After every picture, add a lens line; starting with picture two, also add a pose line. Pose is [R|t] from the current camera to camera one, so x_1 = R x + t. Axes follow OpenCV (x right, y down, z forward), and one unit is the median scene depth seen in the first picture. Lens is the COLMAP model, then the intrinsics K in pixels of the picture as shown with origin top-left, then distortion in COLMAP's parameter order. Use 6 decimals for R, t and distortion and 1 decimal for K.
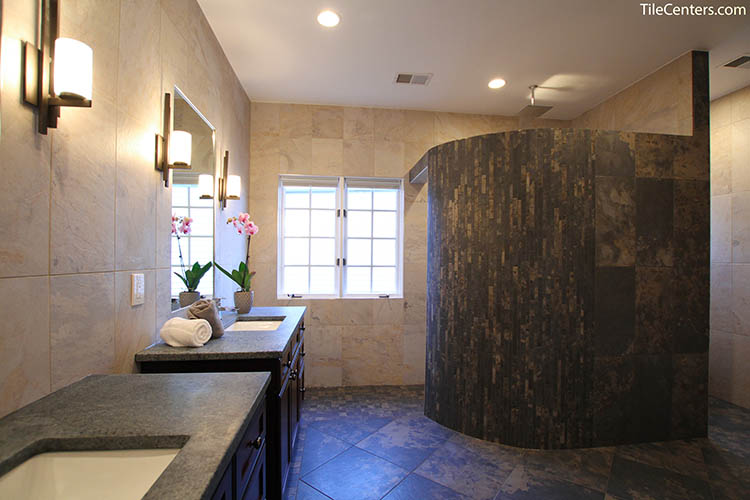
lens RADIAL K [[349.7, 0, 381.2], [0, 349.7, 253.9], [0, 0, 1]] dist [-0.029231, 0.004133]
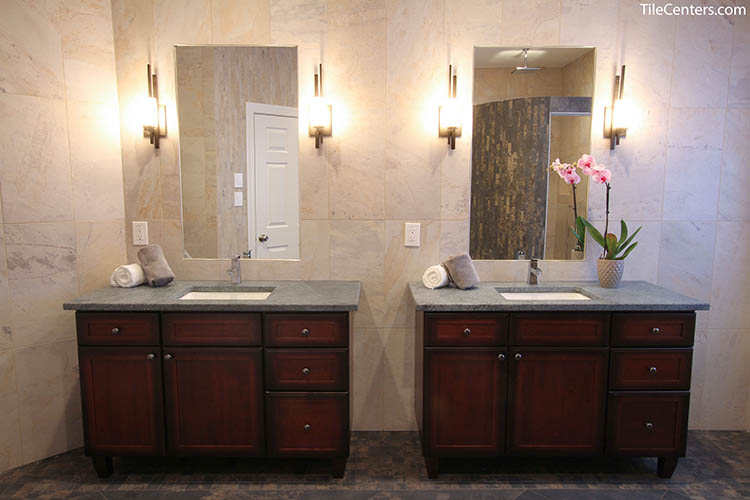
lens RADIAL K [[541.9, 0, 377.4], [0, 541.9, 252.2], [0, 0, 1]] dist [-0.006062, 0.013431]
pose [[-0.109234, 0.117588, -0.987036, 0.831748], [0.004663, 0.993028, 0.117786, -0.046630], [0.994005, 0.008264, -0.109021, 0.654078]]
